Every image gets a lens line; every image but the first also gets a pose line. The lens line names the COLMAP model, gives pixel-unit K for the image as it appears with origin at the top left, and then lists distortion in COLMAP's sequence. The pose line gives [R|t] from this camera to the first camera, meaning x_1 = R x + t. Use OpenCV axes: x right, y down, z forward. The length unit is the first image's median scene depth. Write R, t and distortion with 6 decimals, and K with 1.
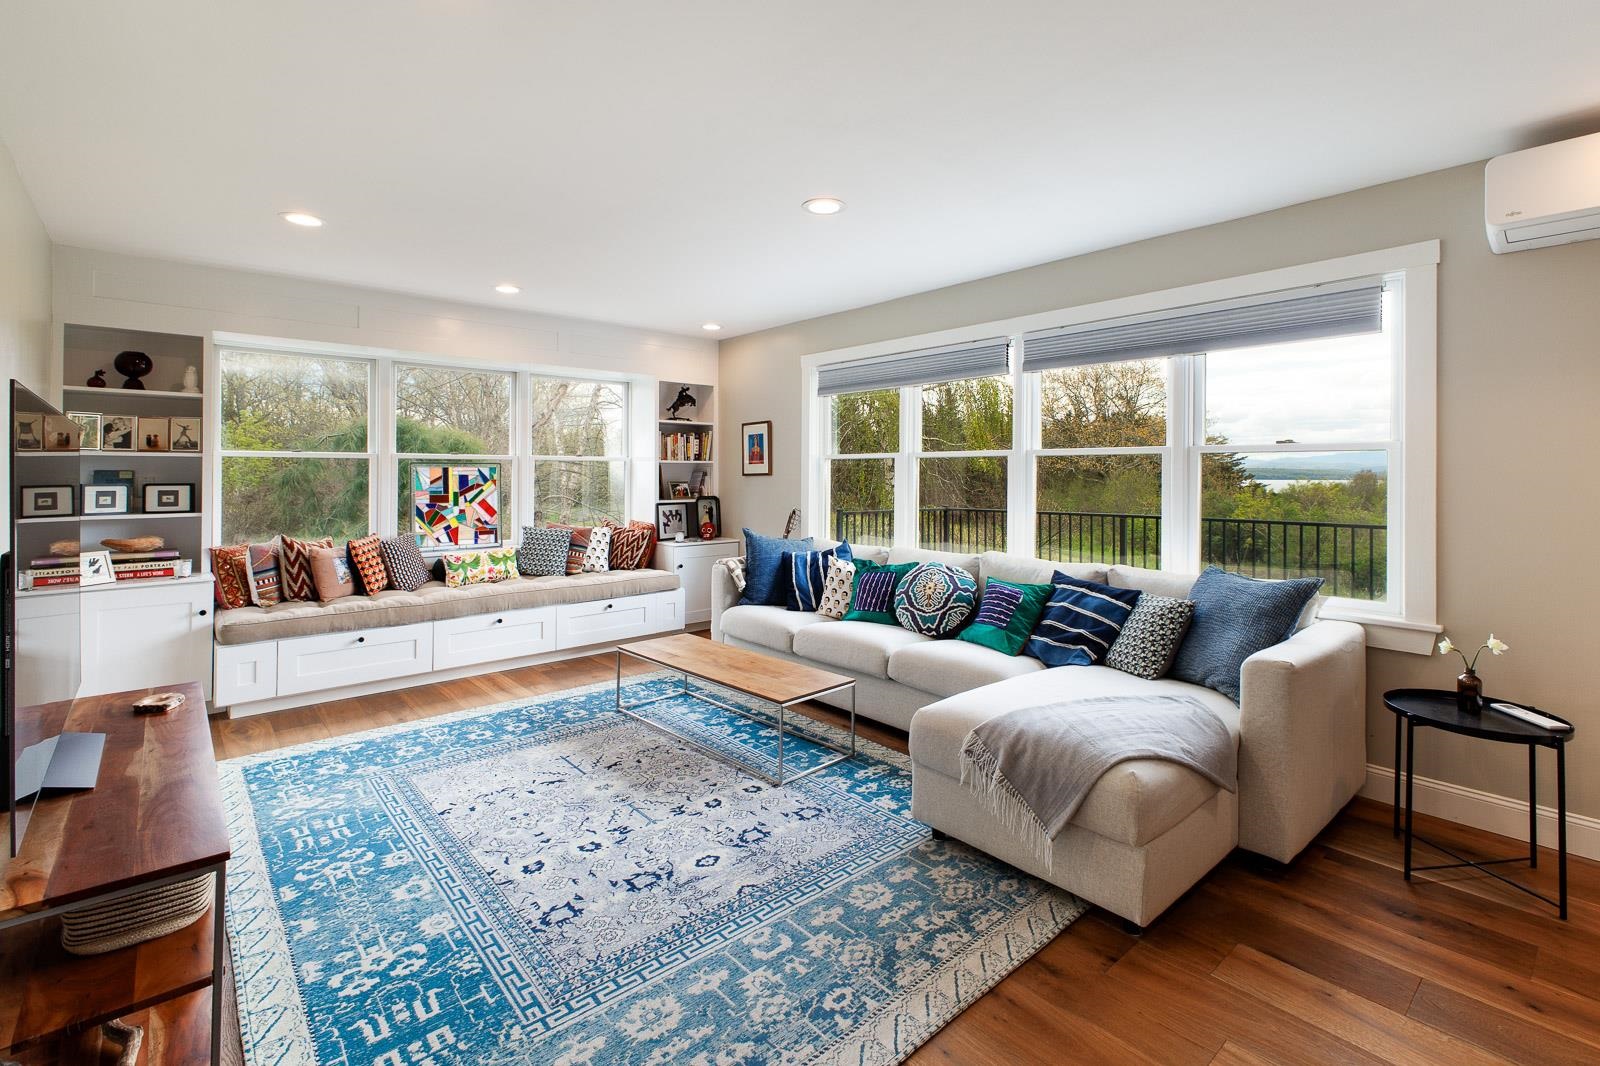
lens RADIAL K [[723.2, 0, 773.5], [0, 723.2, 469.8], [0, 0, 1]] dist [0.009054, -0.003666]
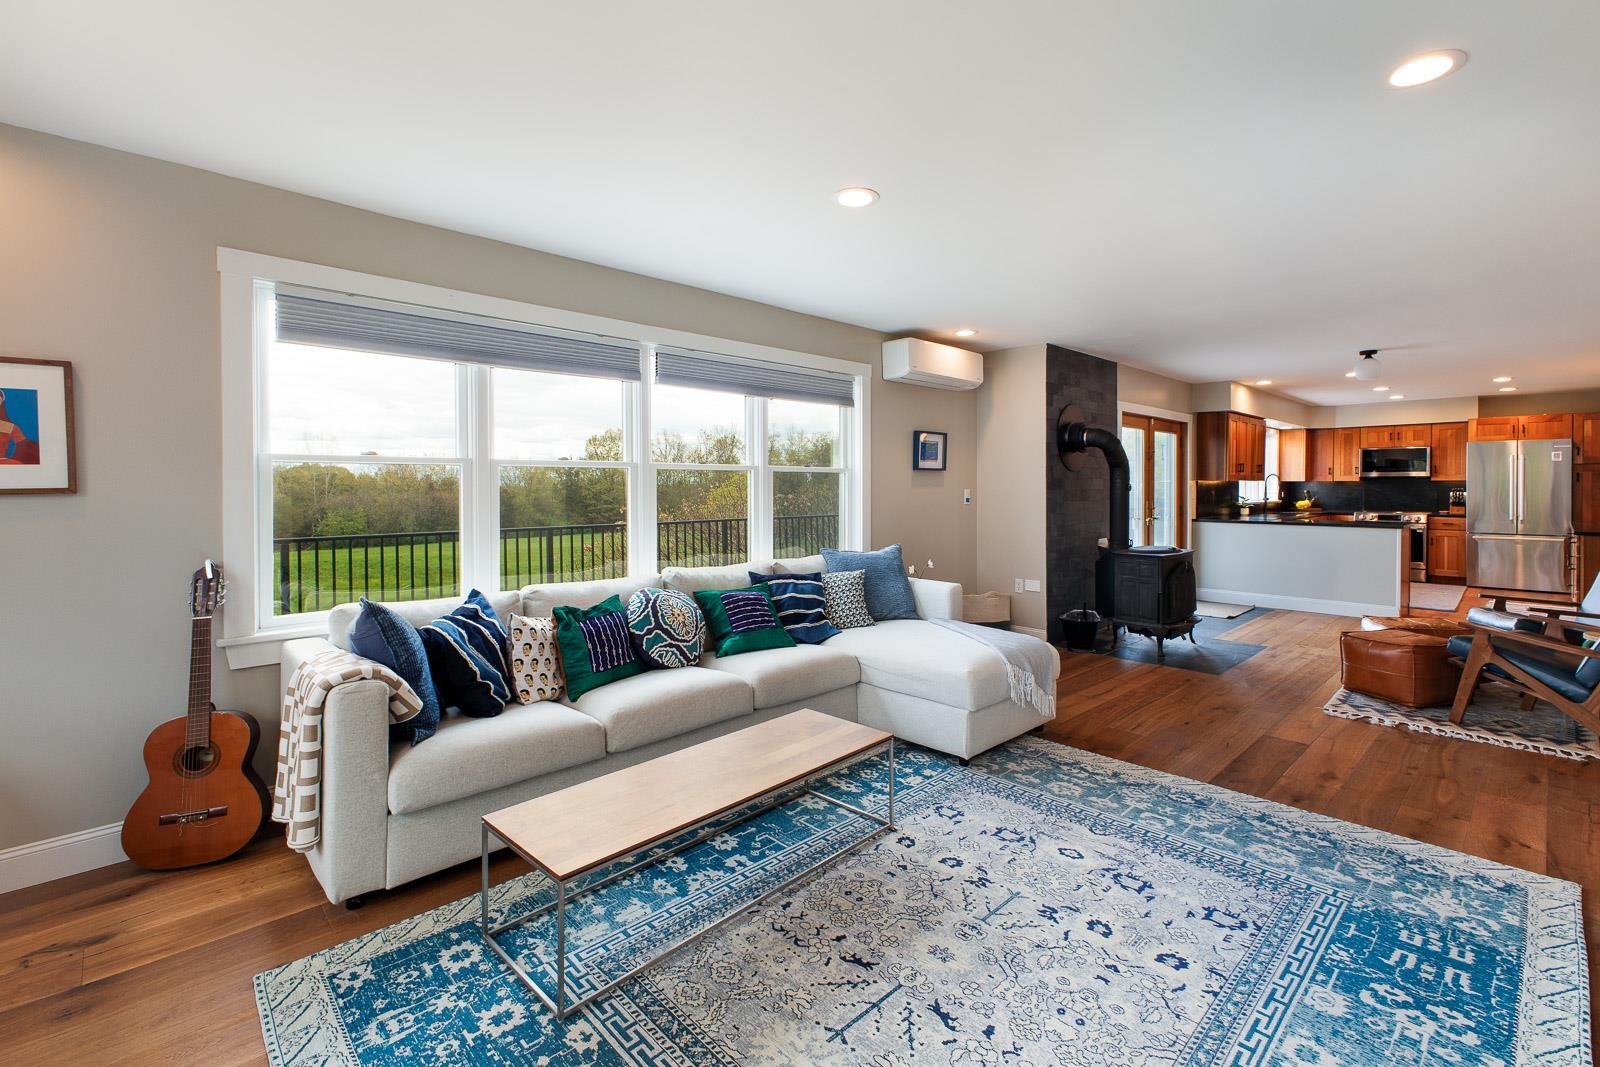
lens RADIAL K [[723.2, 0, 802.8], [0, 723.2, 501.3], [0, 0, 1]] dist [0.009054, -0.003666]
pose [[-0.074724, -0.022753, 0.996945, -0.723369], [-0.002947, 0.999740, 0.022596, 0.000881], [-0.997200, -0.001250, -0.074772, 0.959898]]
